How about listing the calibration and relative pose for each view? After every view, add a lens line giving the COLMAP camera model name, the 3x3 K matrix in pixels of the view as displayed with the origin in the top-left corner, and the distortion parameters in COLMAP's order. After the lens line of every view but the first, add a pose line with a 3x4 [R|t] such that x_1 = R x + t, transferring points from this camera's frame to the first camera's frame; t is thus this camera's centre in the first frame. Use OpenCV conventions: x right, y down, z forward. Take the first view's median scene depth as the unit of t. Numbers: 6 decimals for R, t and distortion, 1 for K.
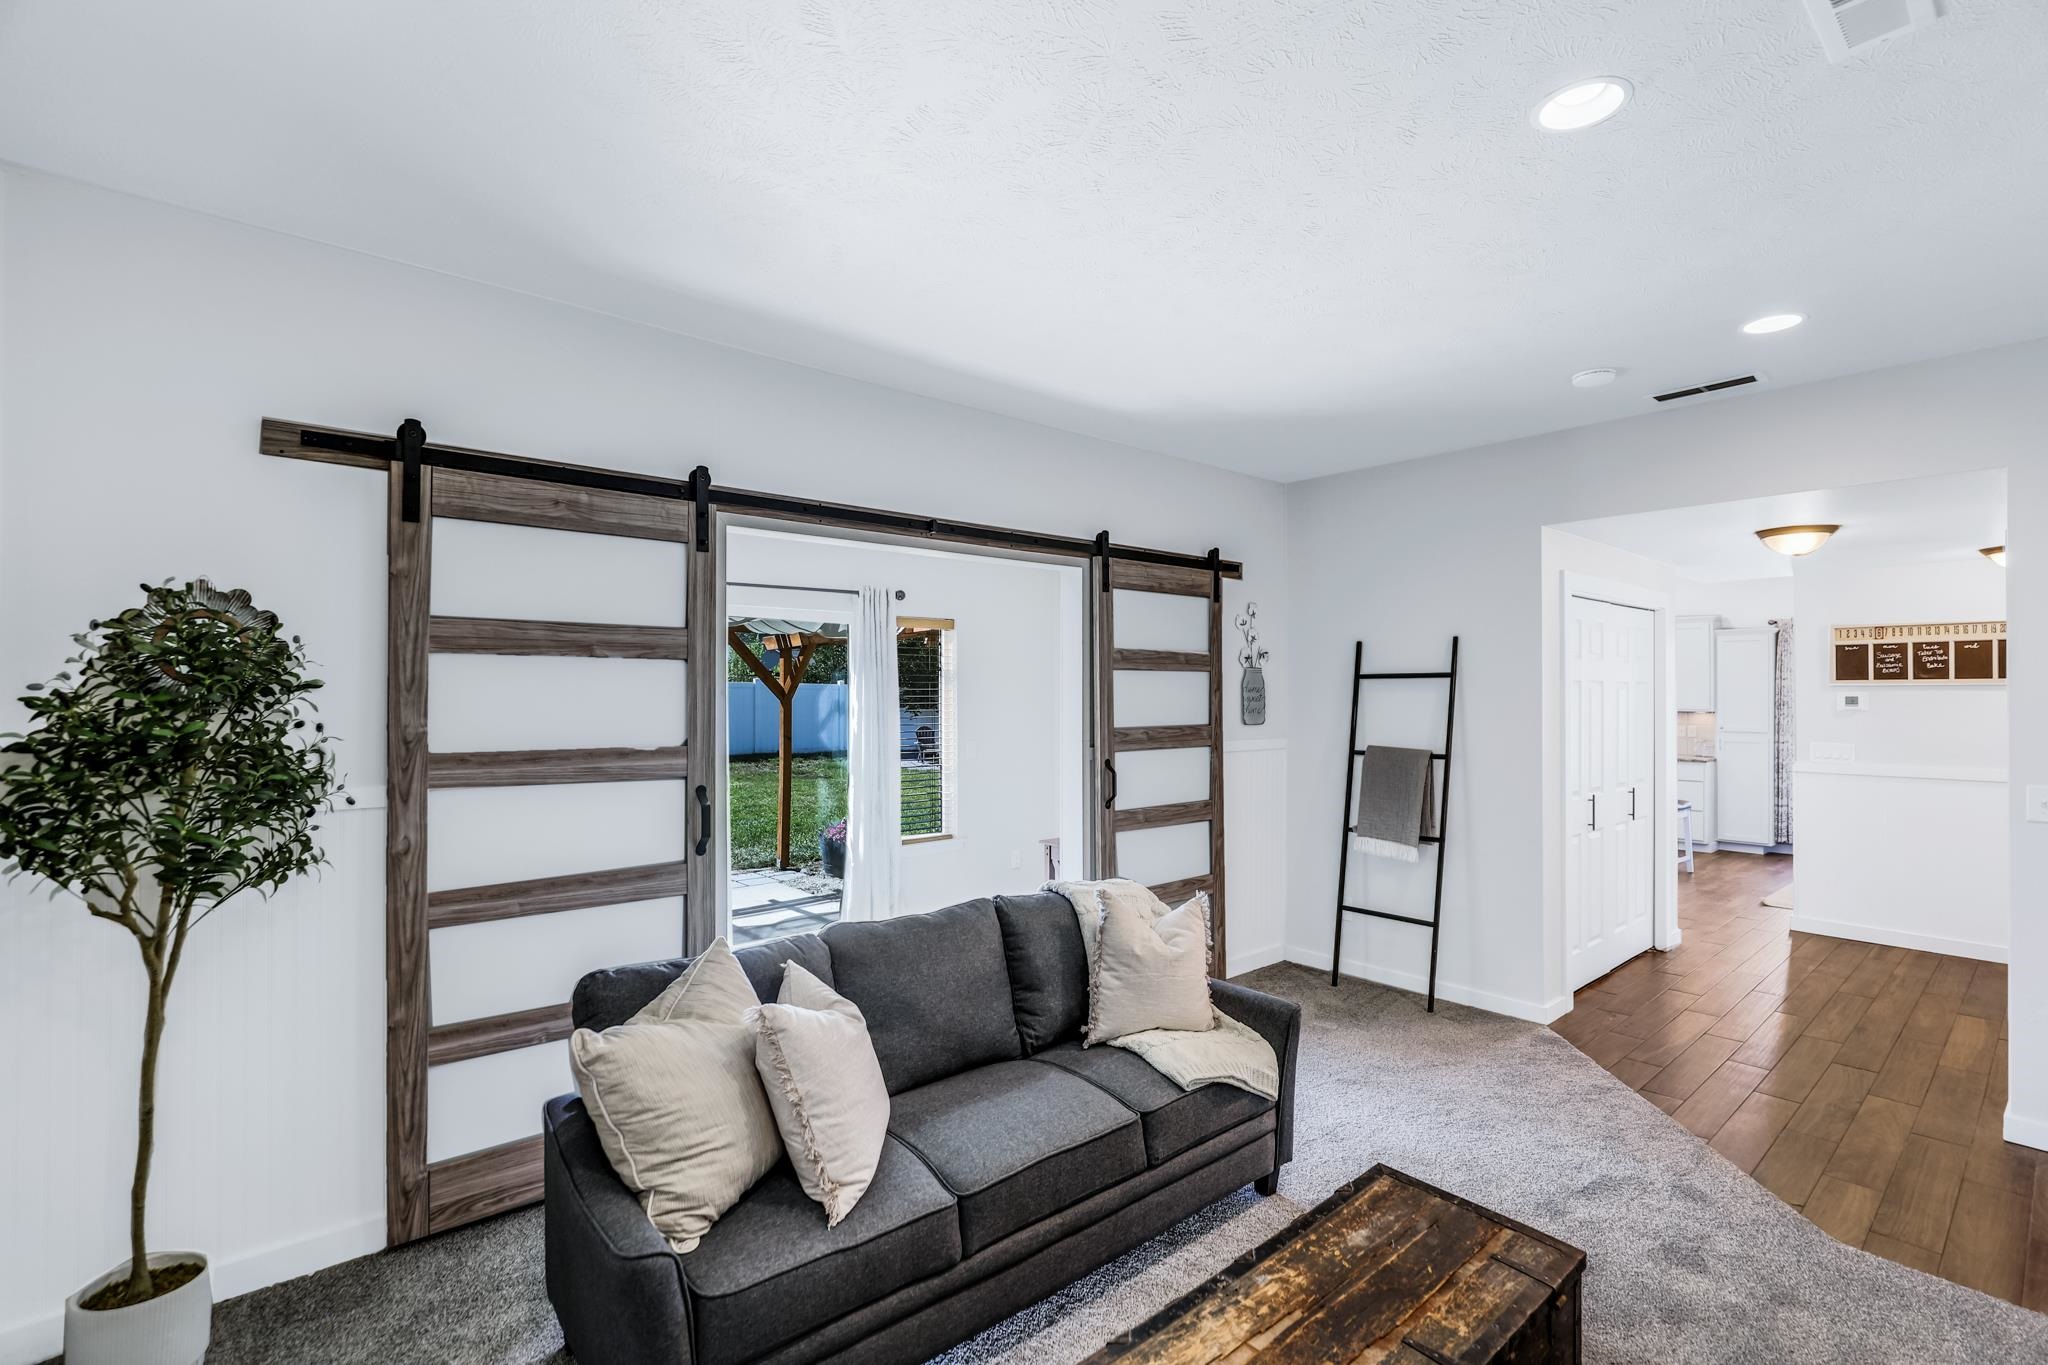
lens RADIAL K [[928.8, 0, 1024.0], [0, 928.8, 682.5], [0, 0, 1]] dist [-0.003435, -0.000140]
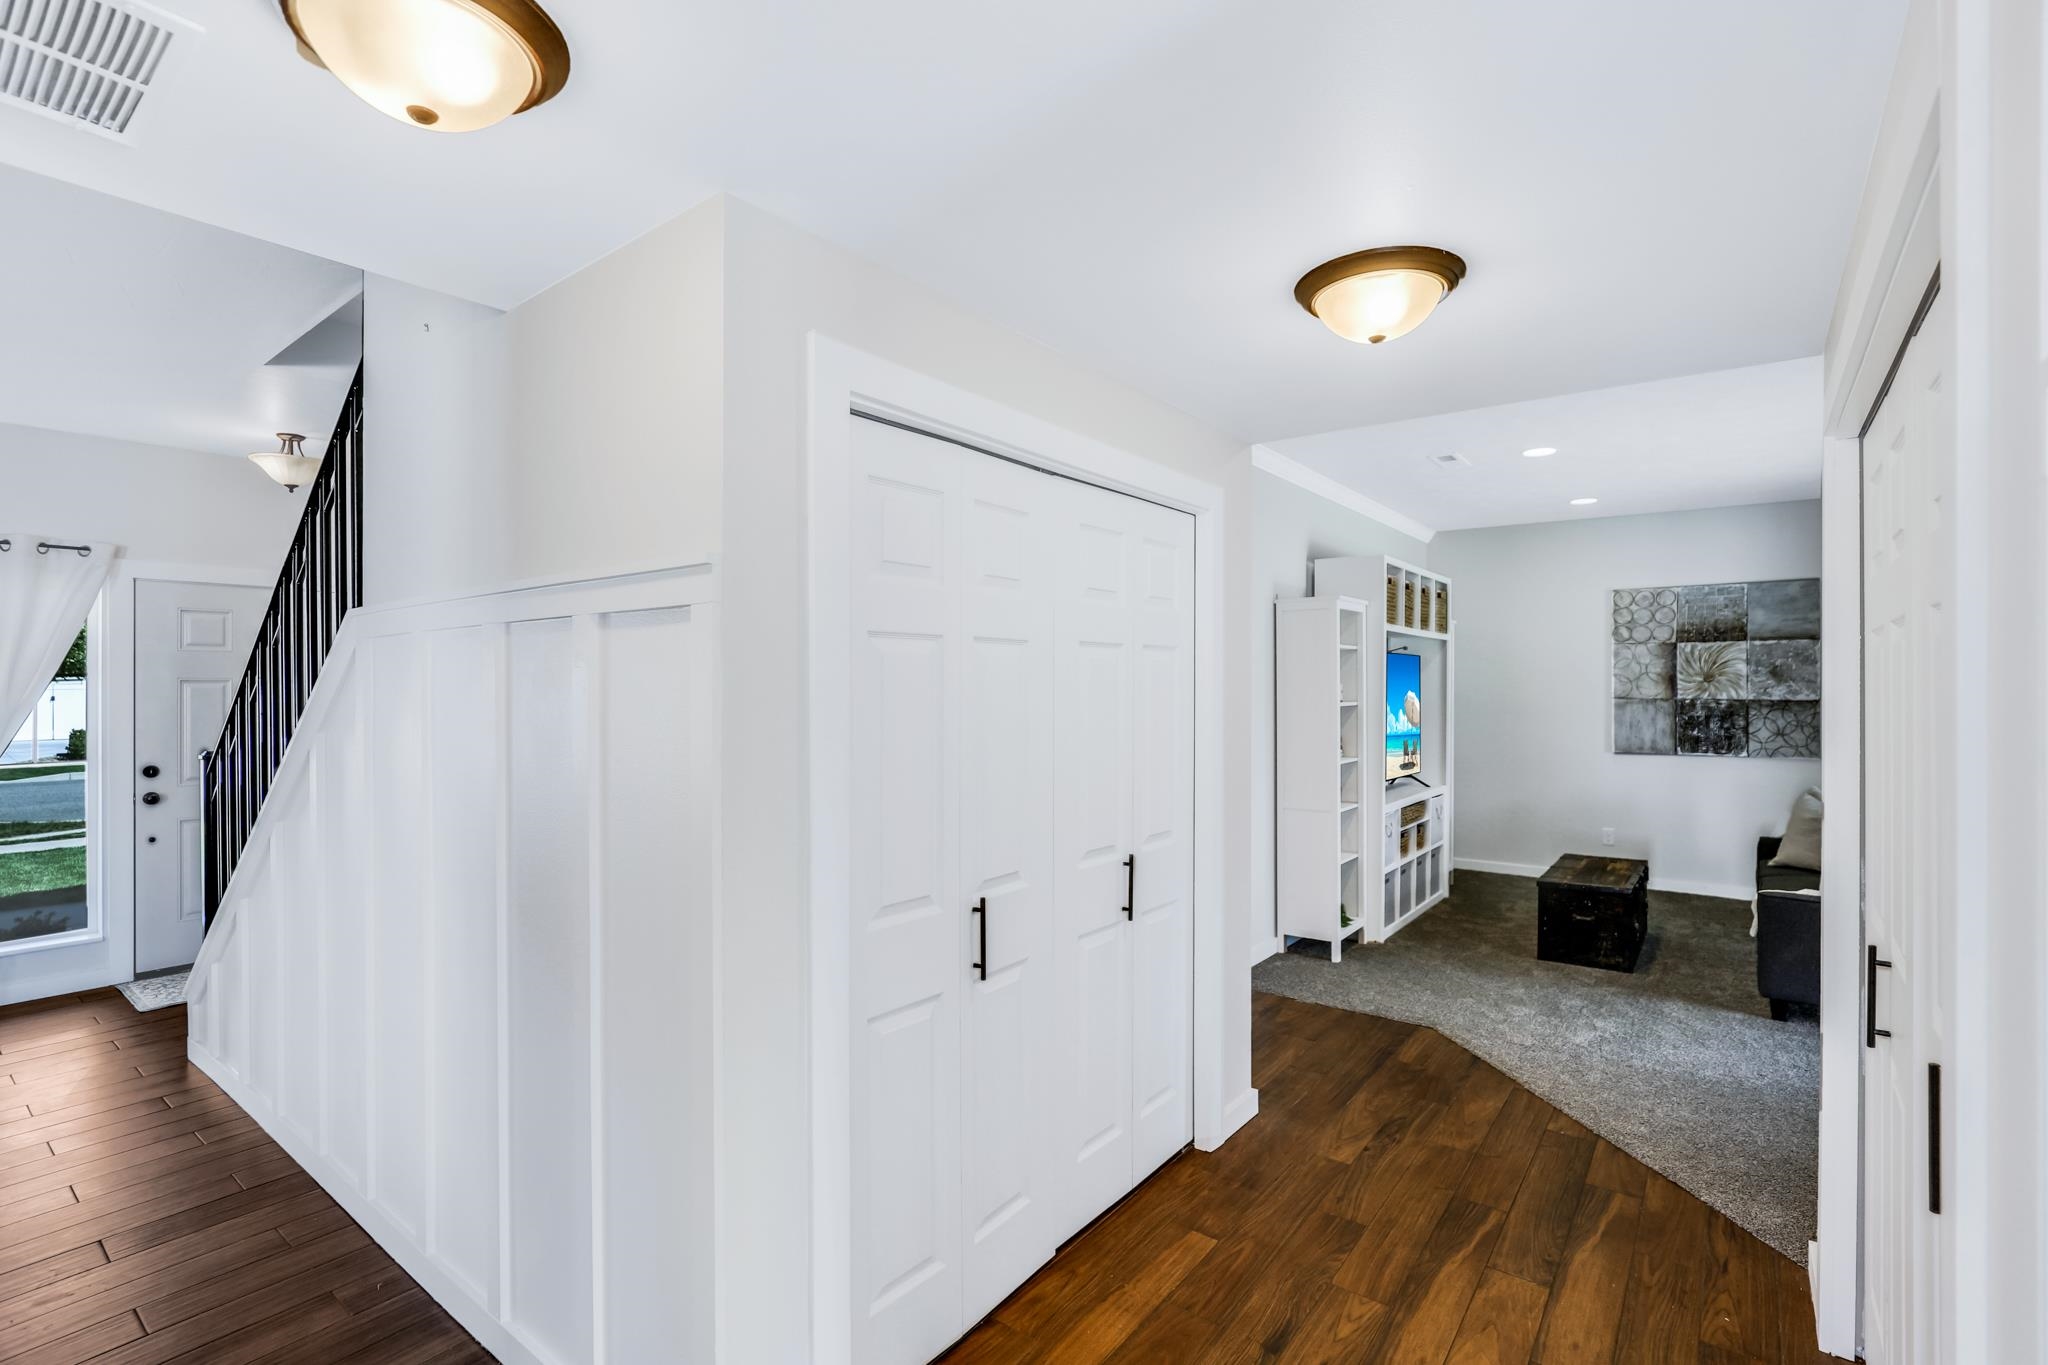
lens RADIAL K [[928.8, 0, 1024.0], [0, 928.8, 682.5], [0, 0, 1]] dist [-0.003435, -0.000140]
pose [[-0.981602, 0.001744, -0.190928, 1.556148], [0.002884, 0.999980, -0.005692, 0.018774], [0.190914, -0.006138, -0.981587, 2.023982]]
